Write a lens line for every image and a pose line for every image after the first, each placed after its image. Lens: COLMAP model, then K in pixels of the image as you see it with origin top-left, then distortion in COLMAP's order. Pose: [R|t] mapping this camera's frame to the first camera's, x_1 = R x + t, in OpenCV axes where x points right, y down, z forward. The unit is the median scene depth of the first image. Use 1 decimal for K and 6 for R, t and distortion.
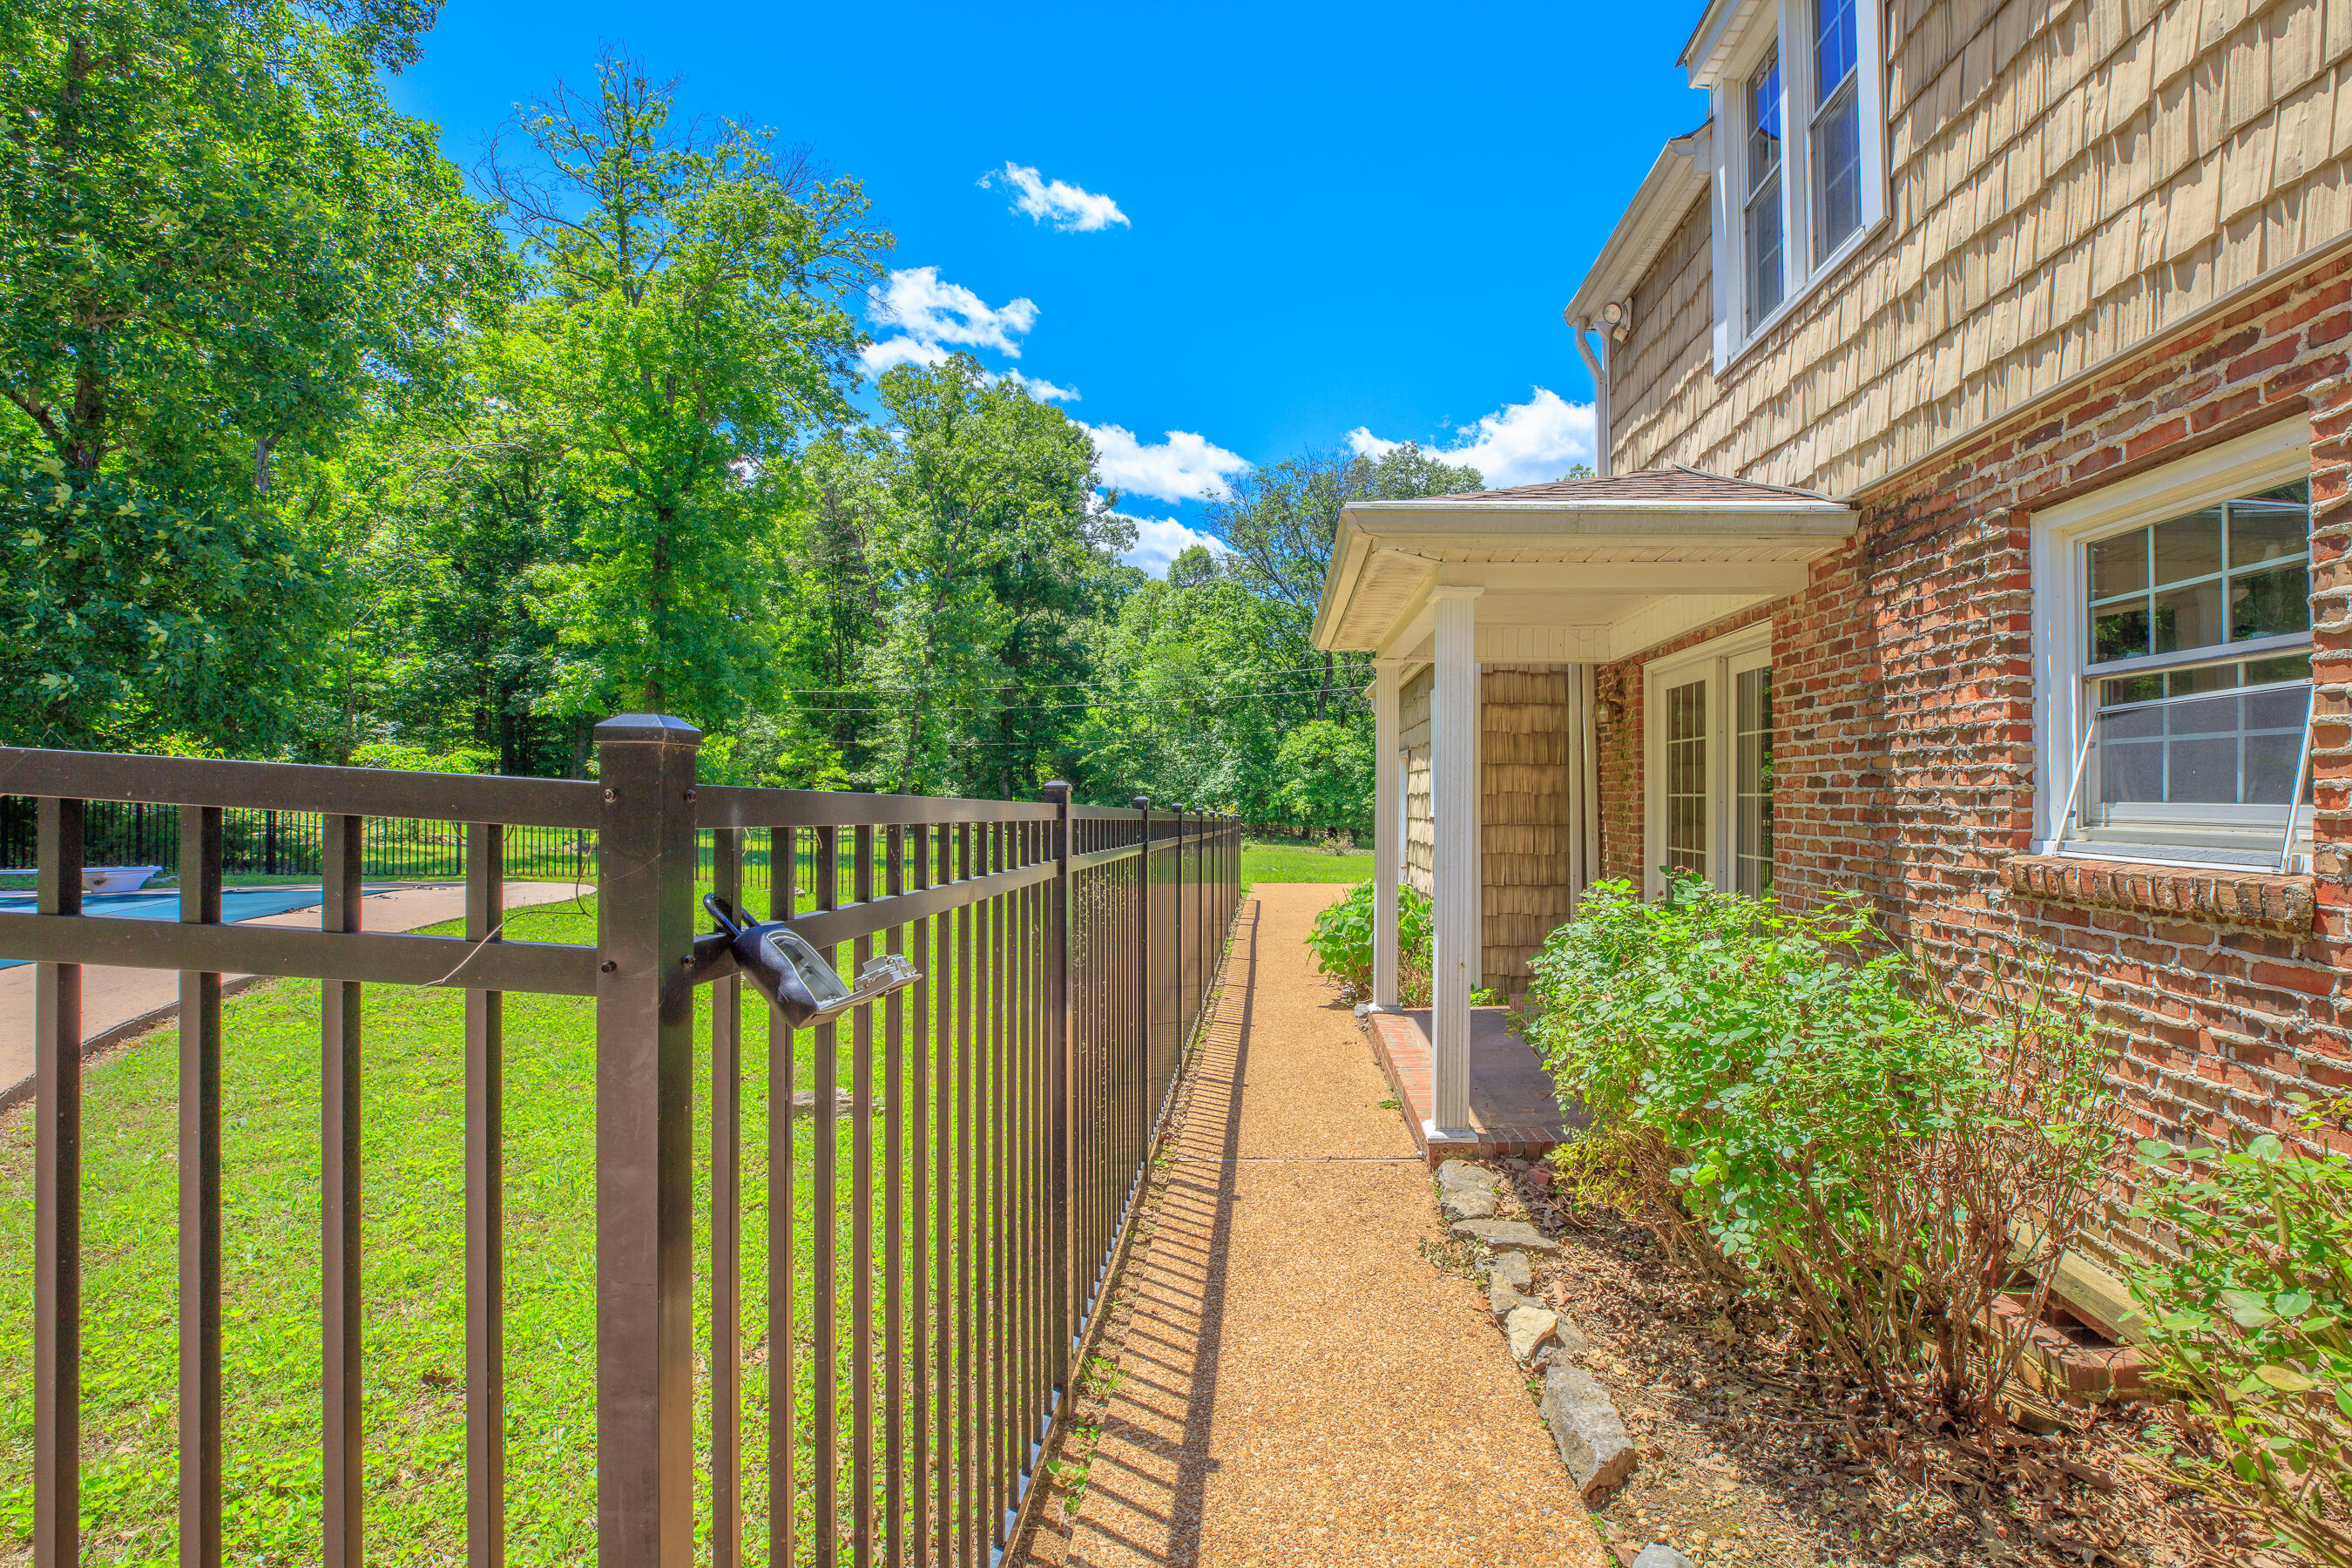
lens RADIAL K [[1127.2, 0, 1165.4], [0, 1127.2, 797.9], [0, 0, 1]] dist [-0.019411, 0.000375]
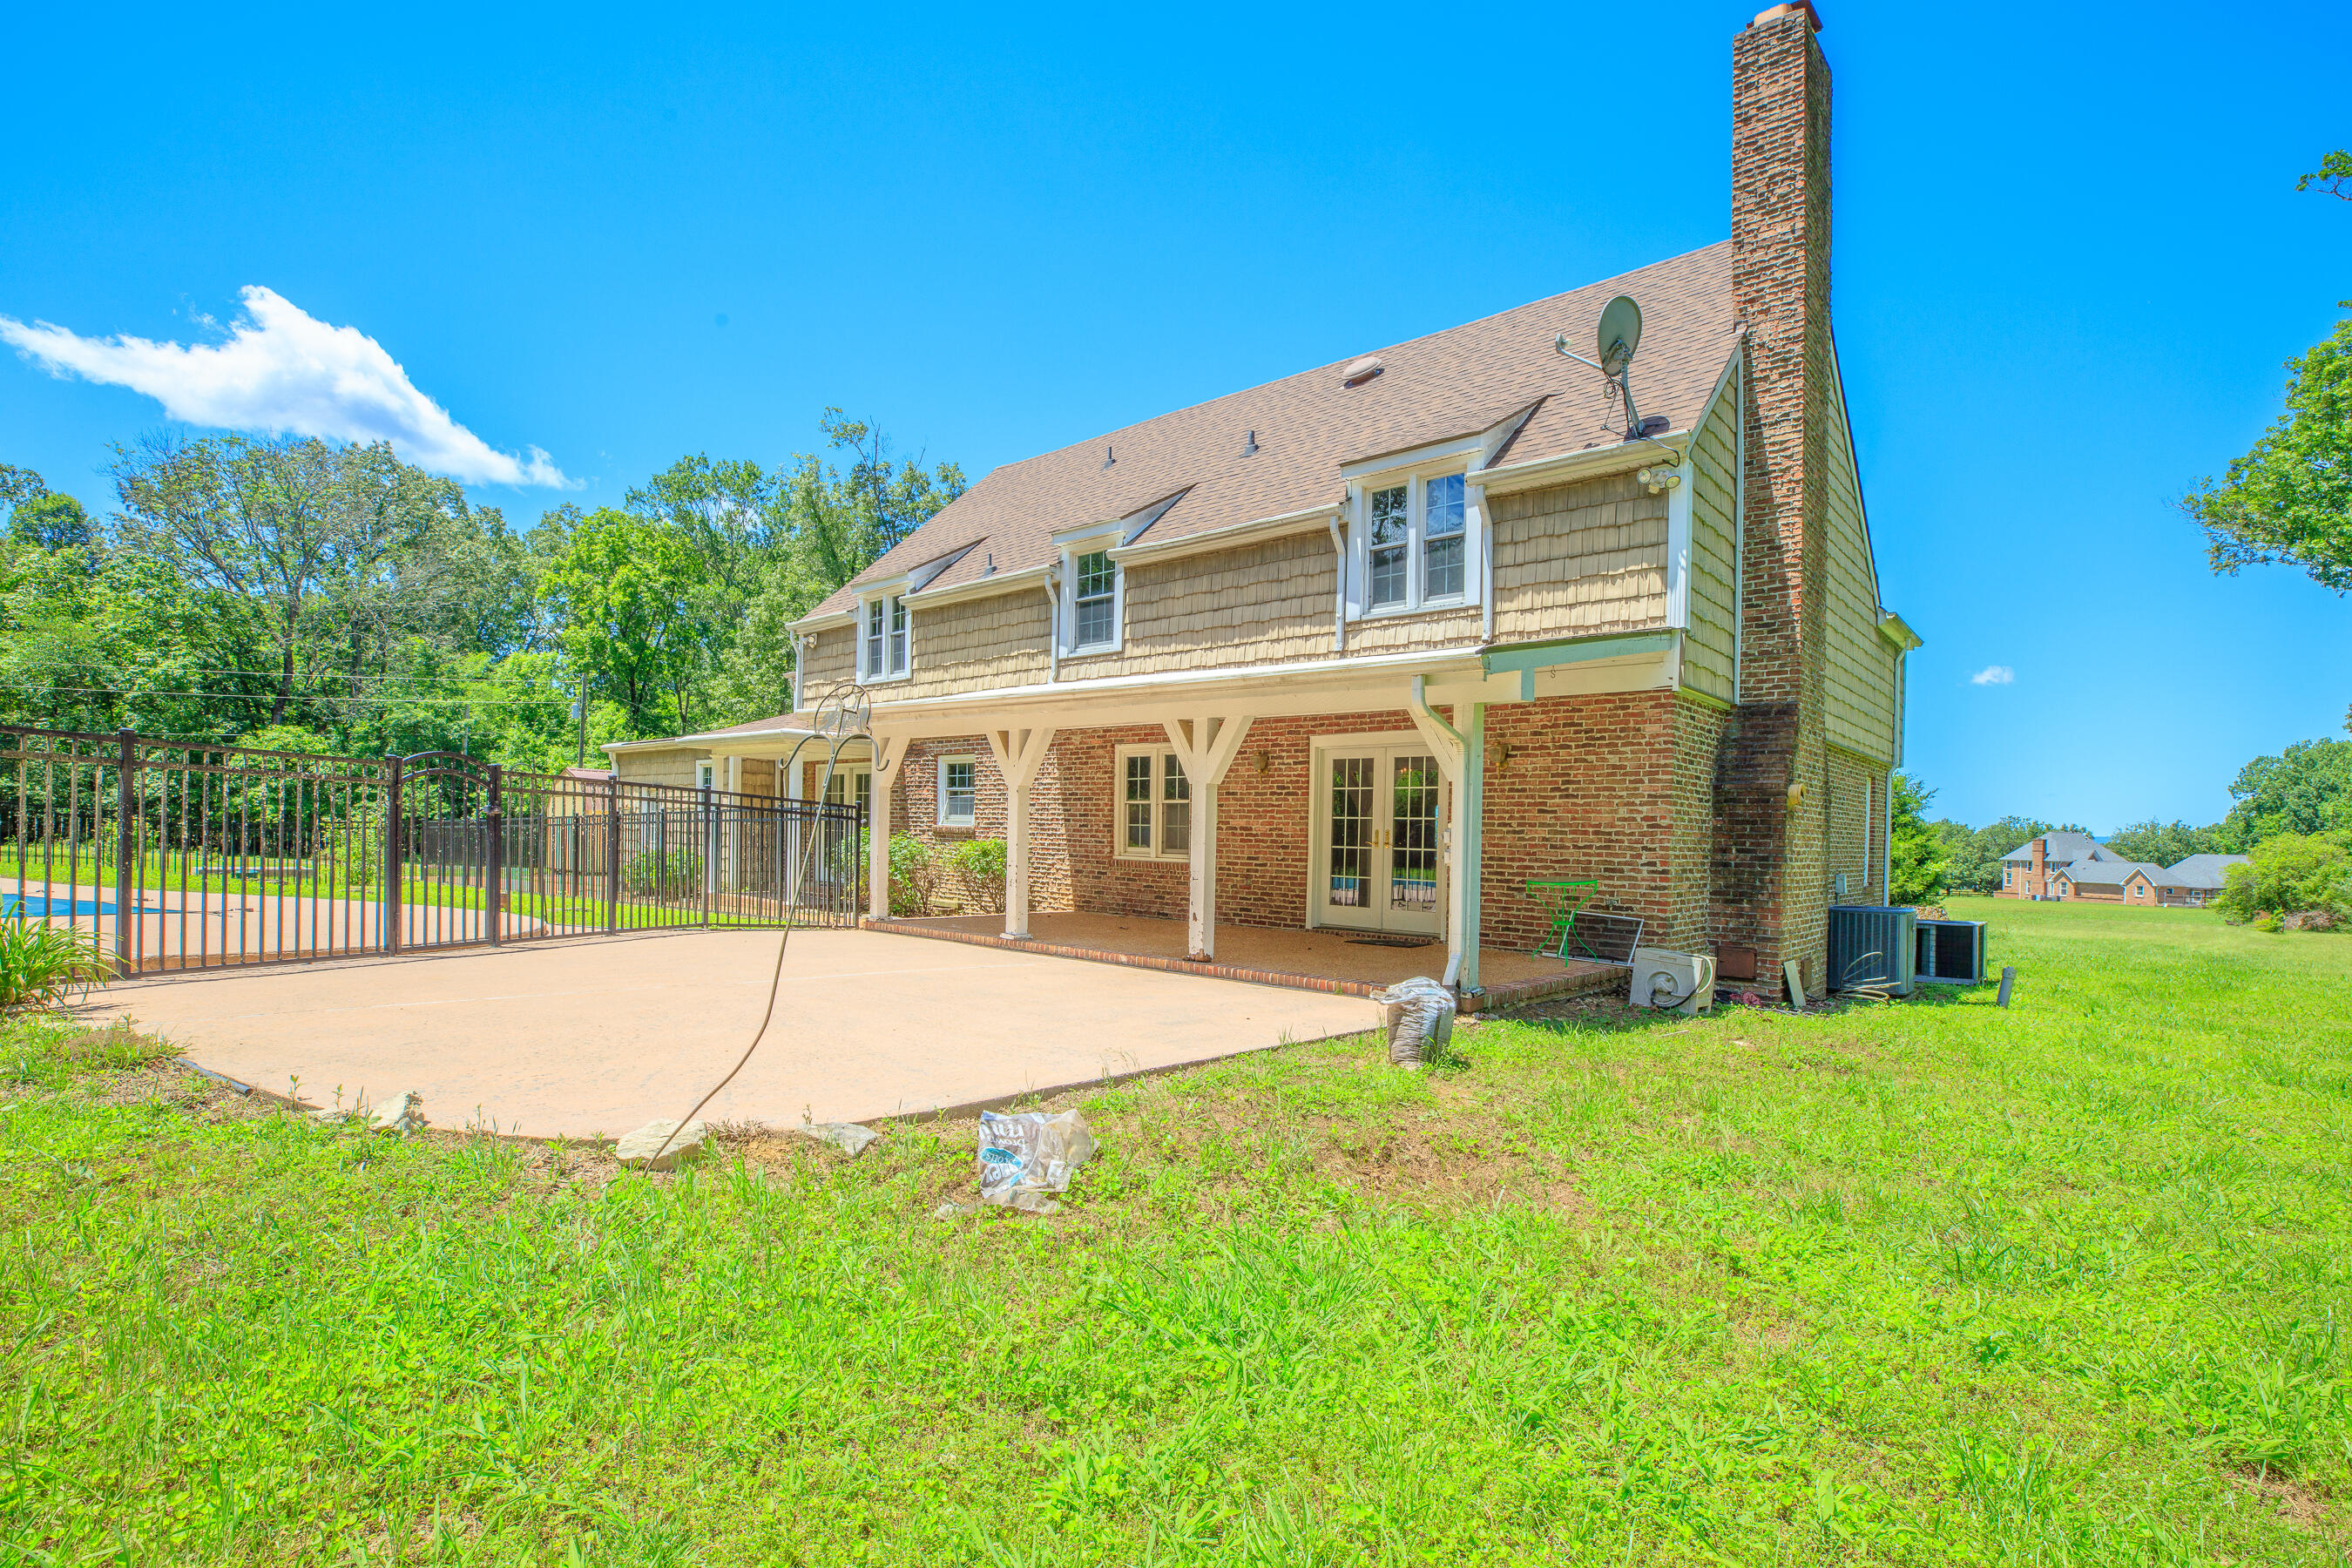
lens RADIAL K [[1127.2, 0, 1165.4], [0, 1127.2, 797.9], [0, 0, 1]] dist [-0.019411, 0.000375]
pose [[0.616820, 0.029641, 0.786546, -0.156647], [-0.016976, 0.999559, -0.024355, 0.002148], [-0.786921, 0.001670, 0.617051, -0.178477]]
